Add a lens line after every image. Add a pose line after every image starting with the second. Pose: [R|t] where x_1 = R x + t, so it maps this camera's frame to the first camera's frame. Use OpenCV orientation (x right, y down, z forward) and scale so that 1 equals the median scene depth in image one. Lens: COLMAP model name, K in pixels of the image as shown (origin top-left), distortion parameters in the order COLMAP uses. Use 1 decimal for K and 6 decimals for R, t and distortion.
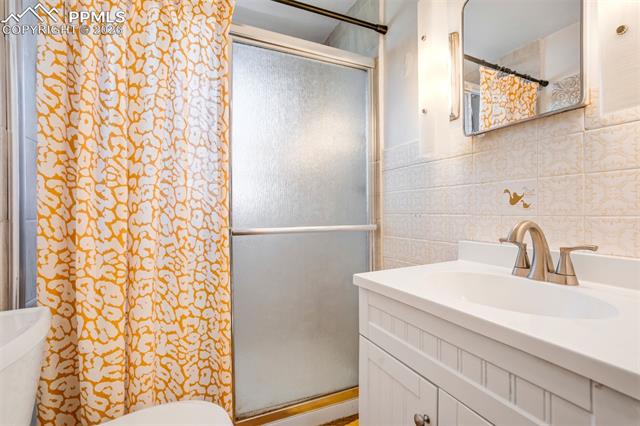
lens RADIAL K [[298.3, 0, 318.1], [0, 298.3, 213.9], [0, 0, 1]] dist [-0.036286, 0.016091]
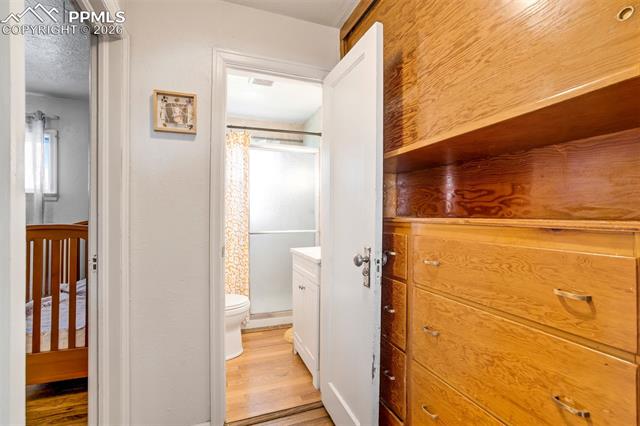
lens RADIAL K [[298.3, 0, 321.0], [0, 298.3, 211.1], [0, 0, 1]] dist [-0.036286, 0.016091]
pose [[0.998322, 0.006395, -0.057551, 0.443849], [-0.006526, 0.999977, -0.002094, -0.118565], [0.057537, 0.002467, 0.998340, -1.433570]]
